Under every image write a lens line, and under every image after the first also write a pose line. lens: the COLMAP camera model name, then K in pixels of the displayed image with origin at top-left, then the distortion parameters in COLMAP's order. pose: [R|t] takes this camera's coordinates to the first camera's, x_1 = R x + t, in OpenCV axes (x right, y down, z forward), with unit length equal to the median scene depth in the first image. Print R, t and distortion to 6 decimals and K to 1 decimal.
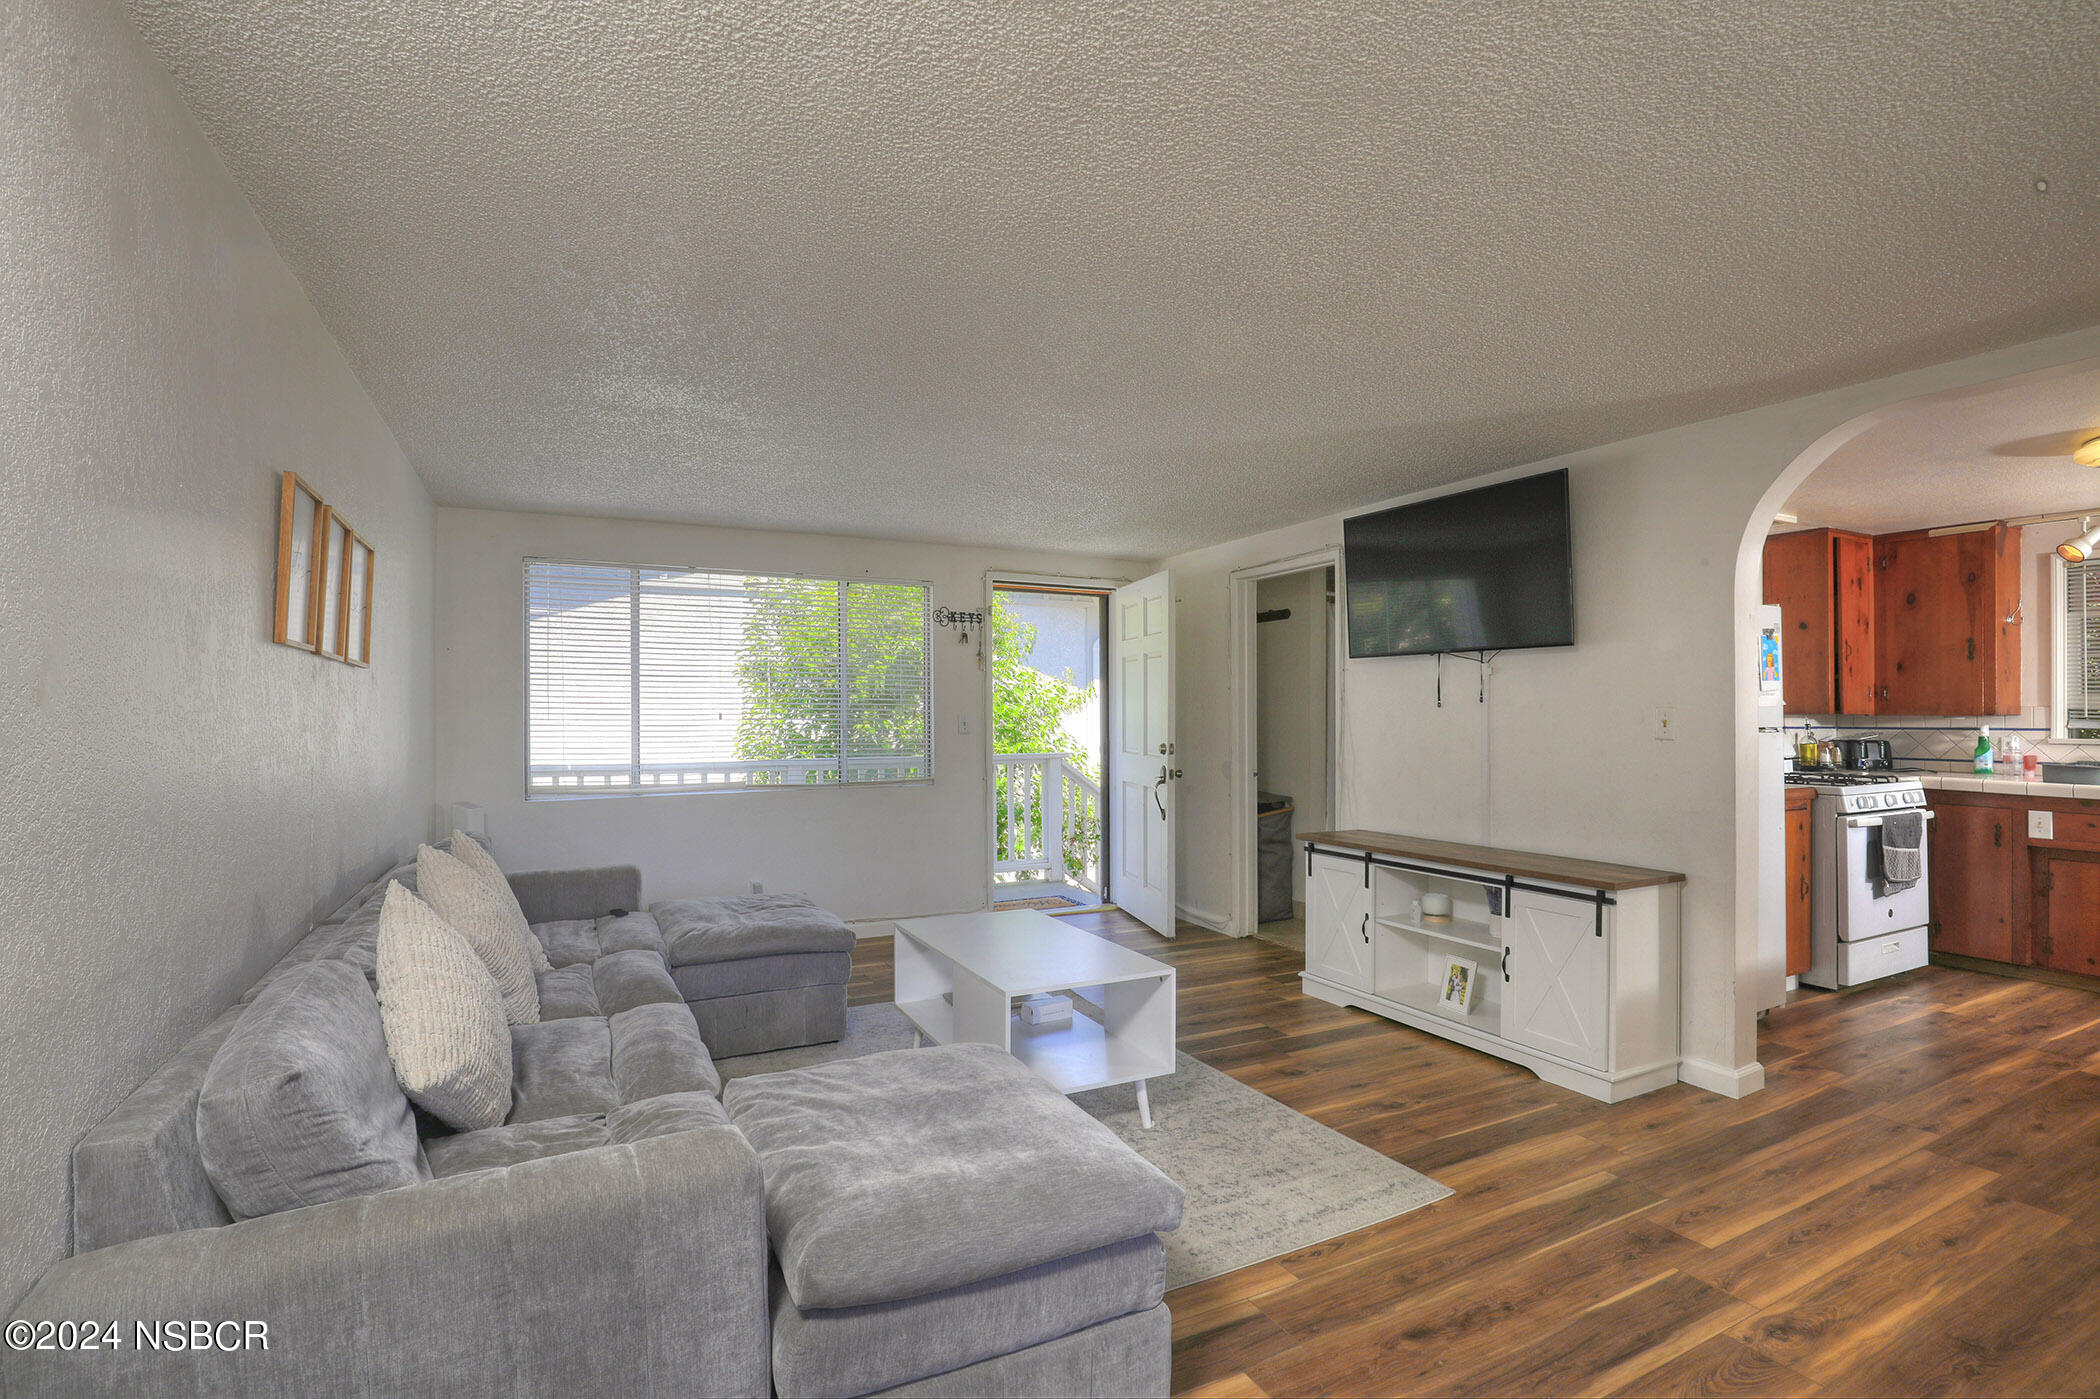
lens RADIAL K [[978.9, 0, 1050.0], [0, 978.9, 699.5], [0, 0, 1]] dist [-0.017880, 0.000565]
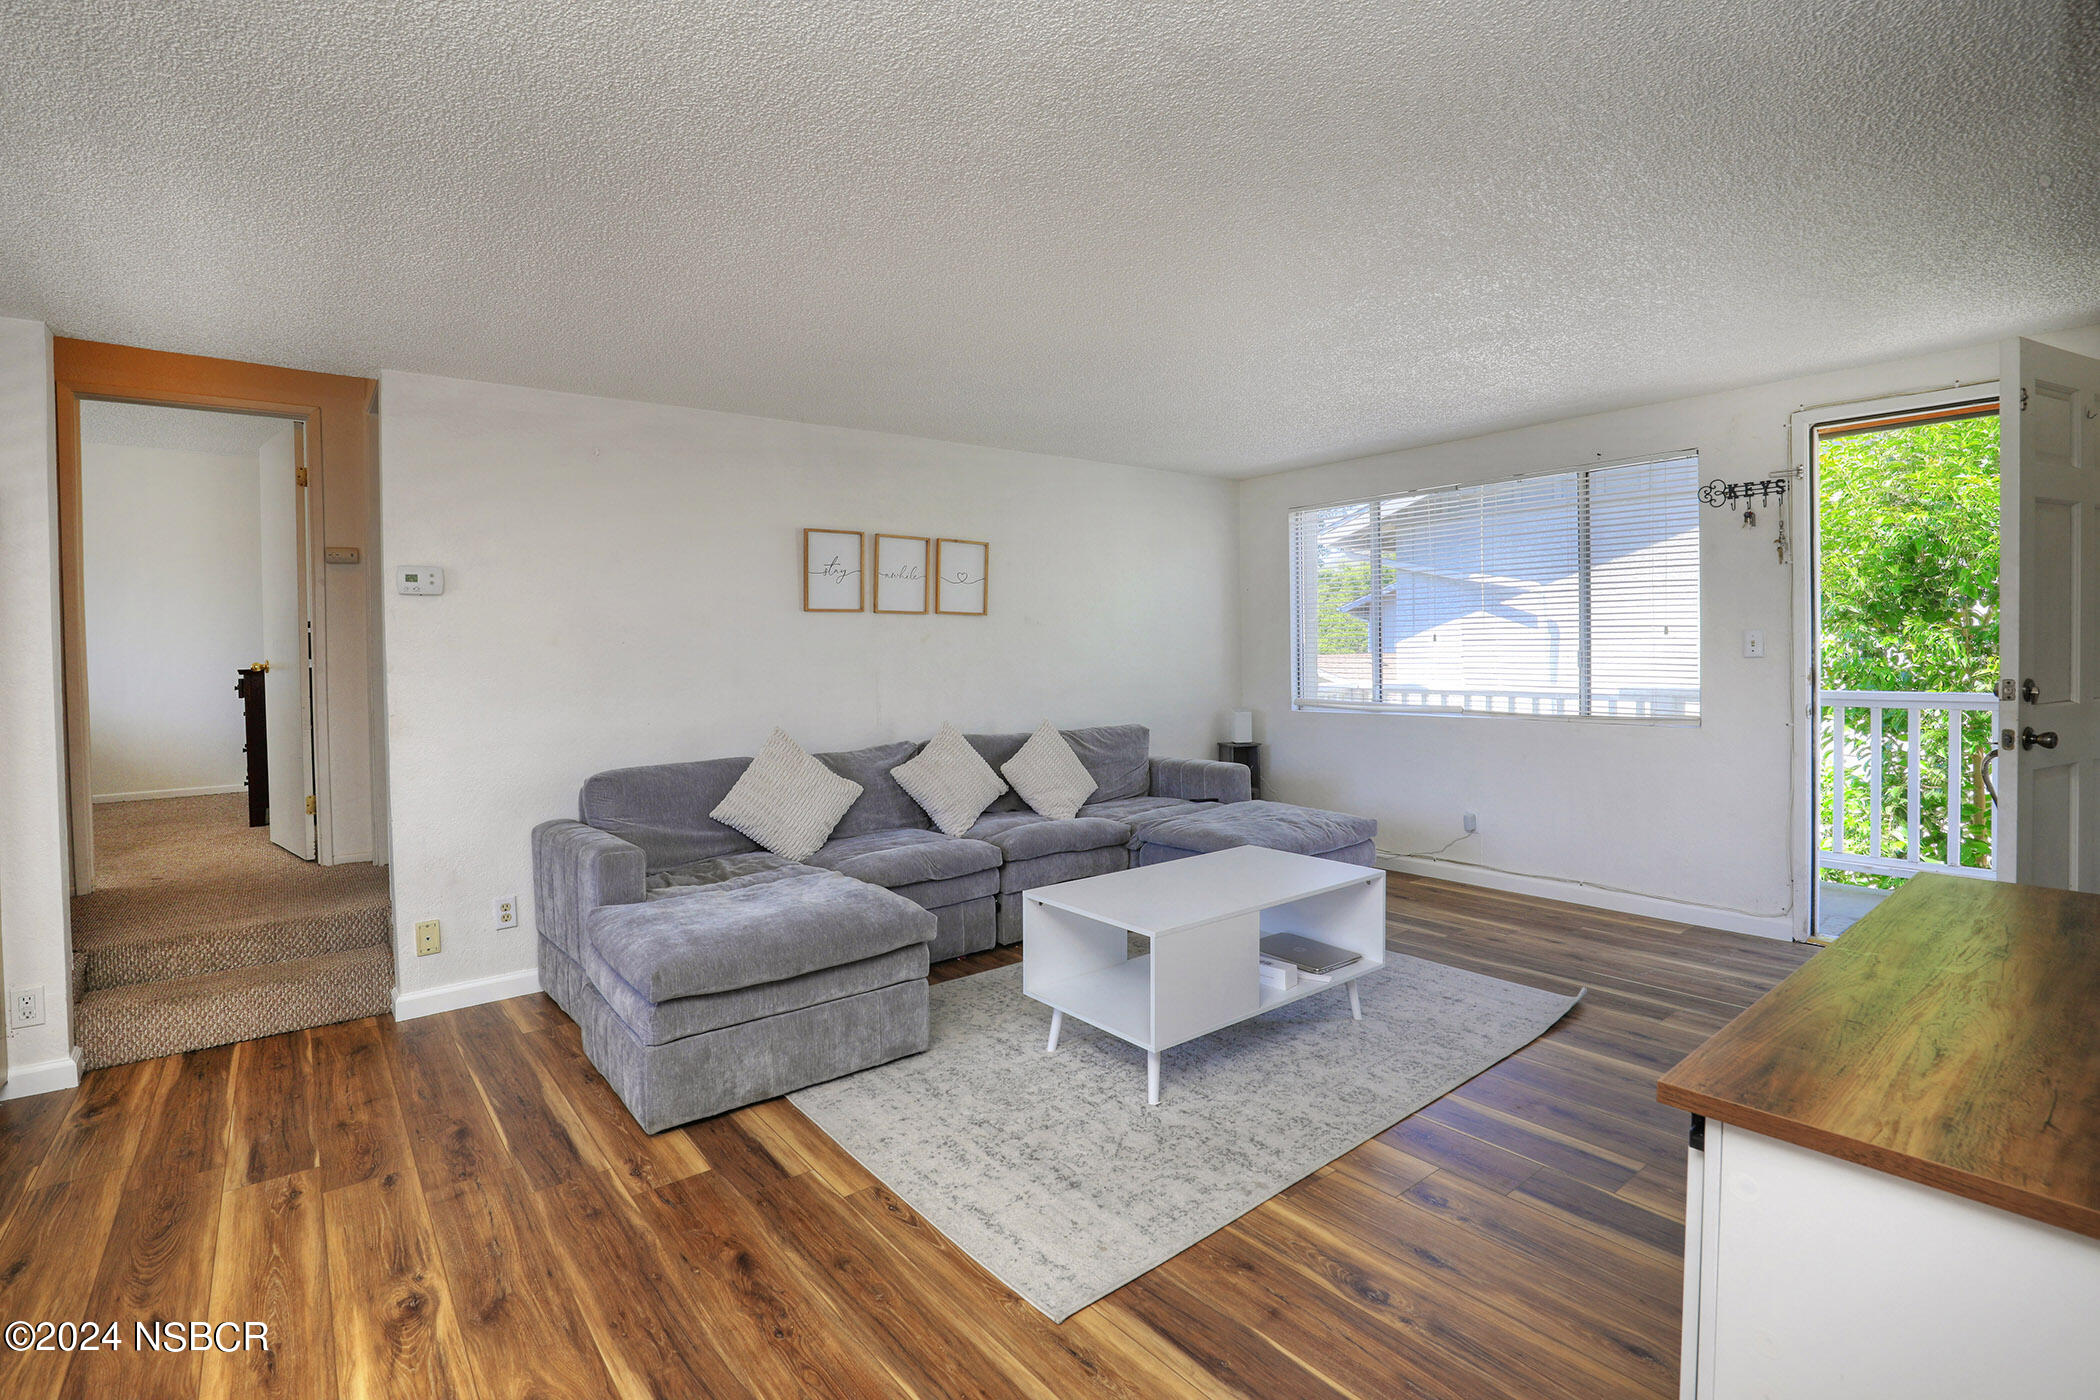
lens RADIAL K [[962.0, 0, 1057.4], [0, 962.0, 676.3], [0, 0, 1]] dist [-0.036098, 0.000217]
pose [[0.201869, 0.024905, -0.979096, 0.664746], [0.024823, 0.999225, 0.030535, 0.021491], [0.979098, -0.030468, 0.201094, 0.554518]]
